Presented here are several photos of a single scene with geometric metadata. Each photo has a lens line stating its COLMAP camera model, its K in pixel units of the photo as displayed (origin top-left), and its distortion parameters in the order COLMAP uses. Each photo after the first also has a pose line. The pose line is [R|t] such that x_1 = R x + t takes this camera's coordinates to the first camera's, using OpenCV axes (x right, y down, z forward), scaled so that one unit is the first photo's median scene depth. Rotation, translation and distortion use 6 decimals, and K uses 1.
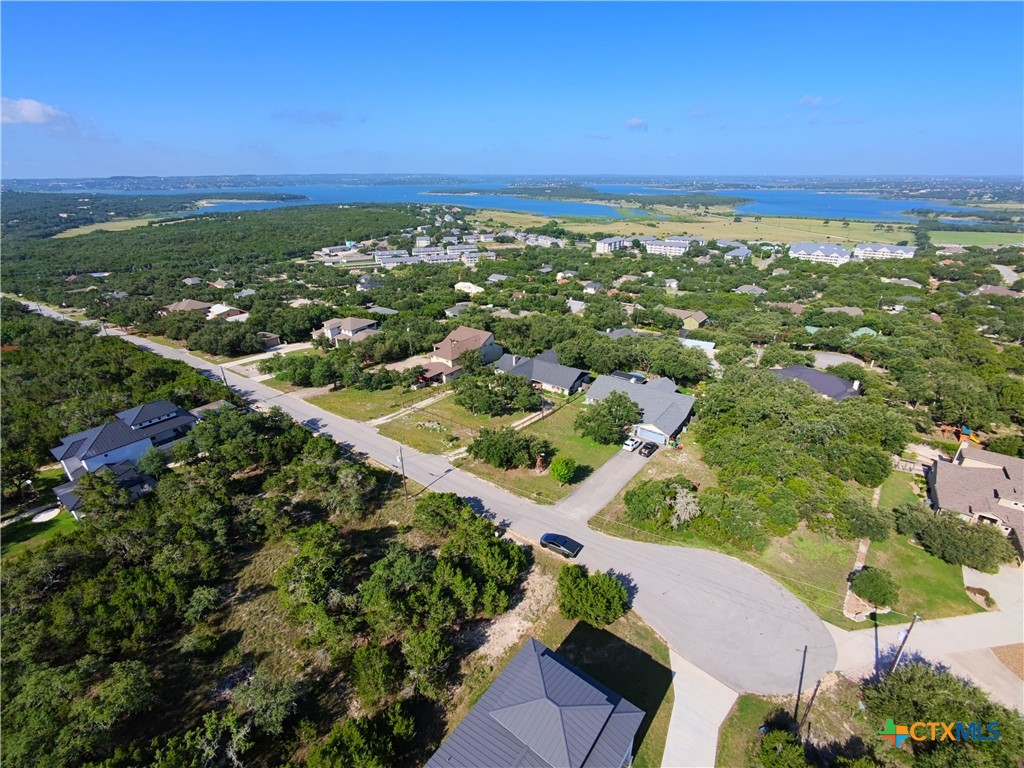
lens RADIAL K [[465.4, 0, 521.1], [0, 465.4, 385.6], [0, 0, 1]] dist [0.001331, -0.004865]
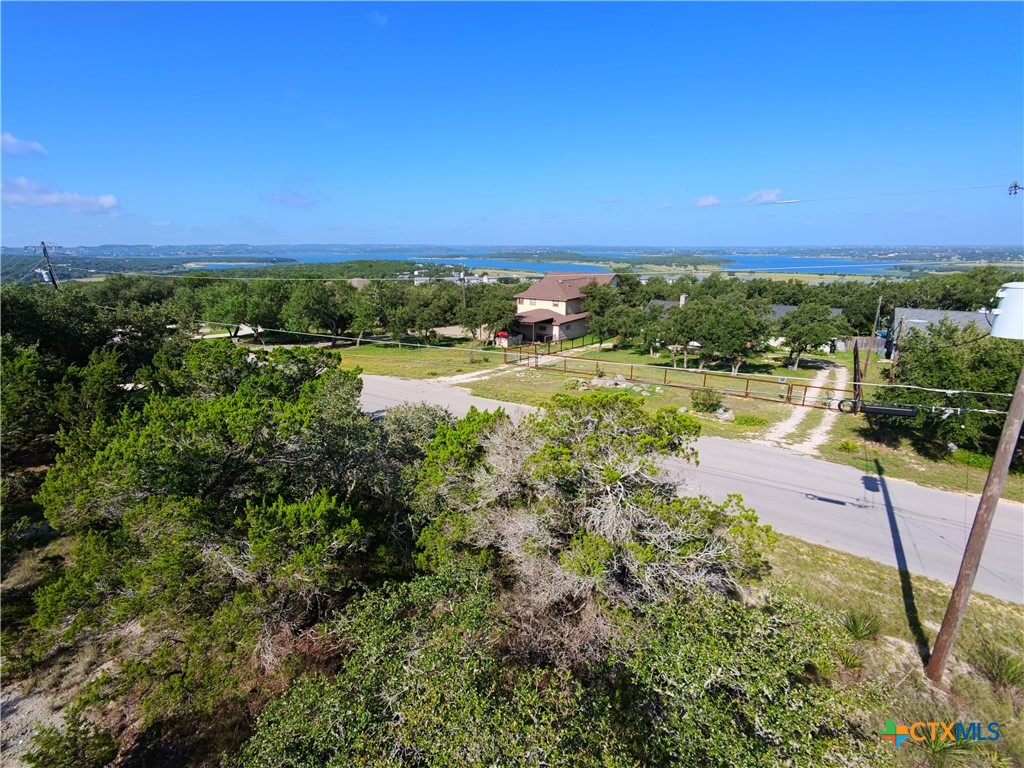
lens RADIAL K [[465.4, 0, 520.5], [0, 465.4, 386.9], [0, 0, 1]] dist [0.001331, -0.004865]
pose [[0.999498, -0.010015, 0.030066, -0.046584], [0.013884, 0.991236, -0.131375, 0.022986], [-0.028487, 0.131726, 0.990877, 0.110178]]
